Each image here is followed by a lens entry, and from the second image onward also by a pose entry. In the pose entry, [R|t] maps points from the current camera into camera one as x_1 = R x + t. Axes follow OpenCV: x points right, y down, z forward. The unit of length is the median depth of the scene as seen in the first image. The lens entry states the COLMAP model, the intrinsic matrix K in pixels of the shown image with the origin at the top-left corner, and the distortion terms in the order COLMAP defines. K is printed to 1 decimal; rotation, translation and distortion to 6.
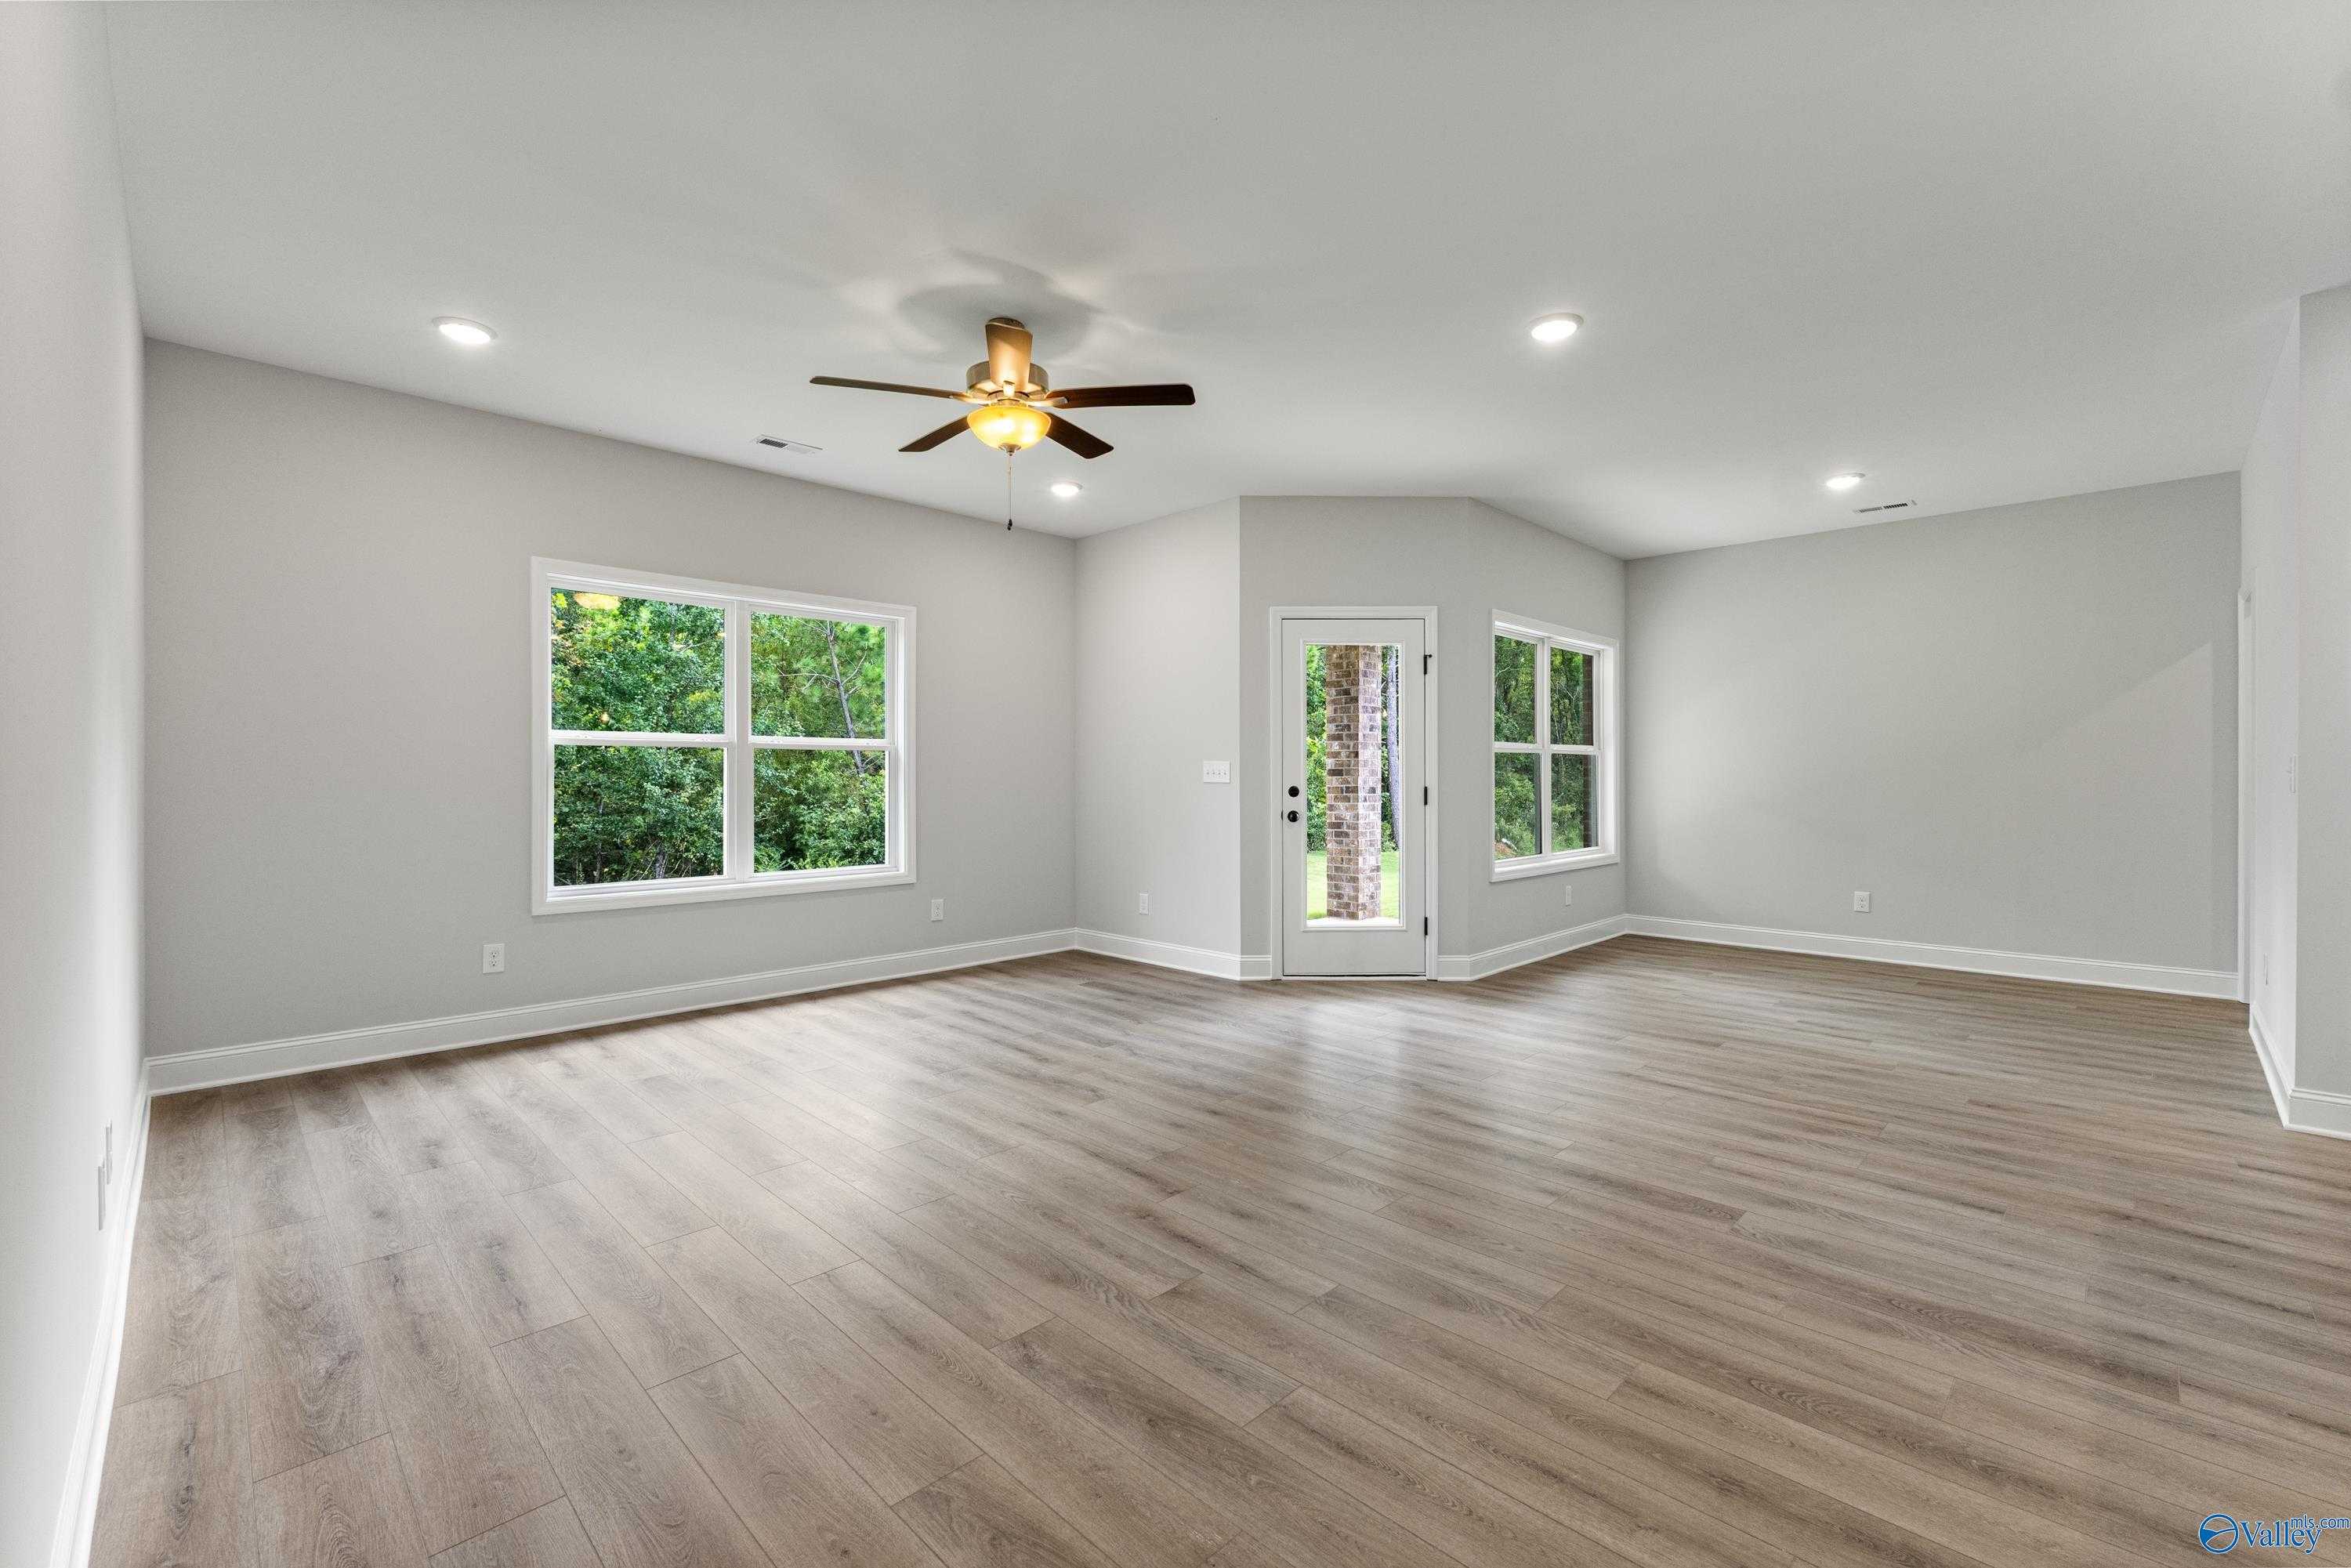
lens RADIAL K [[982.0, 0, 1171.5], [0, 982.0, 773.7], [0, 0, 1]] dist [-0.002734, -0.000192]
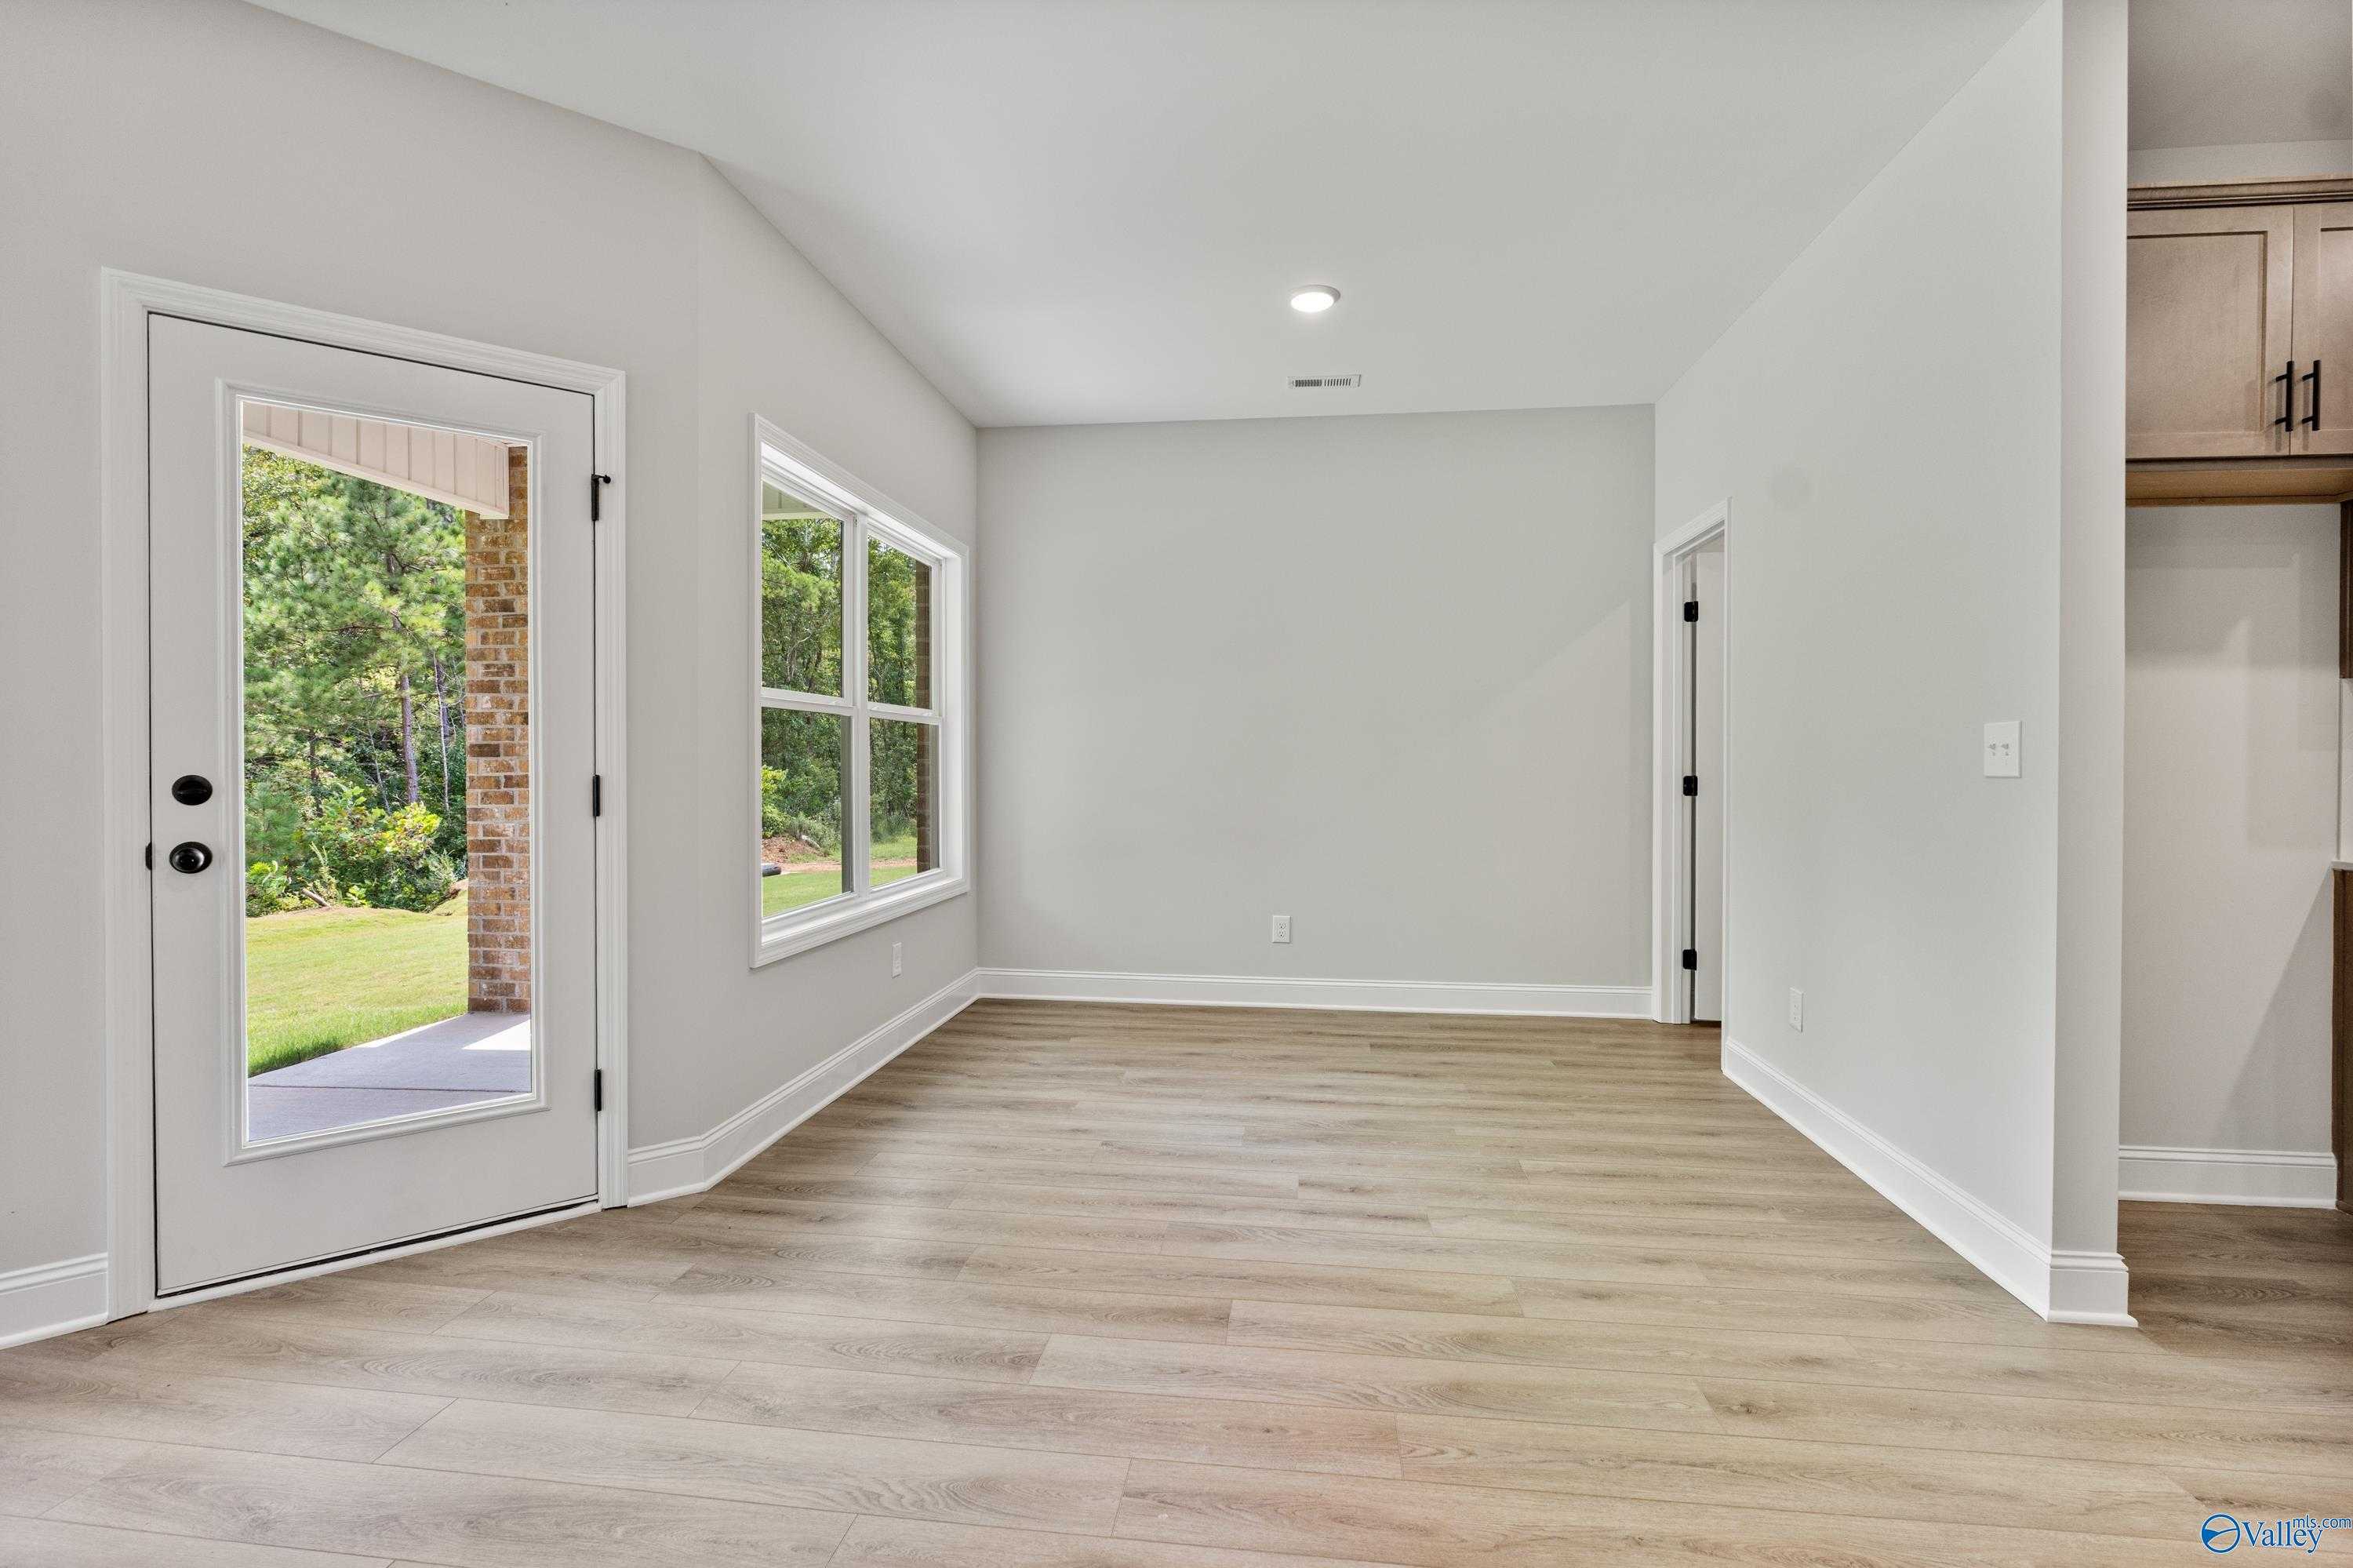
lens RADIAL K [[982.9, 0, 1172.5], [0, 982.9, 773.7], [0, 0, 1]] dist [-0.002734, -0.000192]
pose [[0.777240, -0.004074, 0.629191, 0.140498], [-0.003427, 0.999937, 0.010708, 0.005381], [-0.629195, -0.010479, 0.777177, 0.380366]]
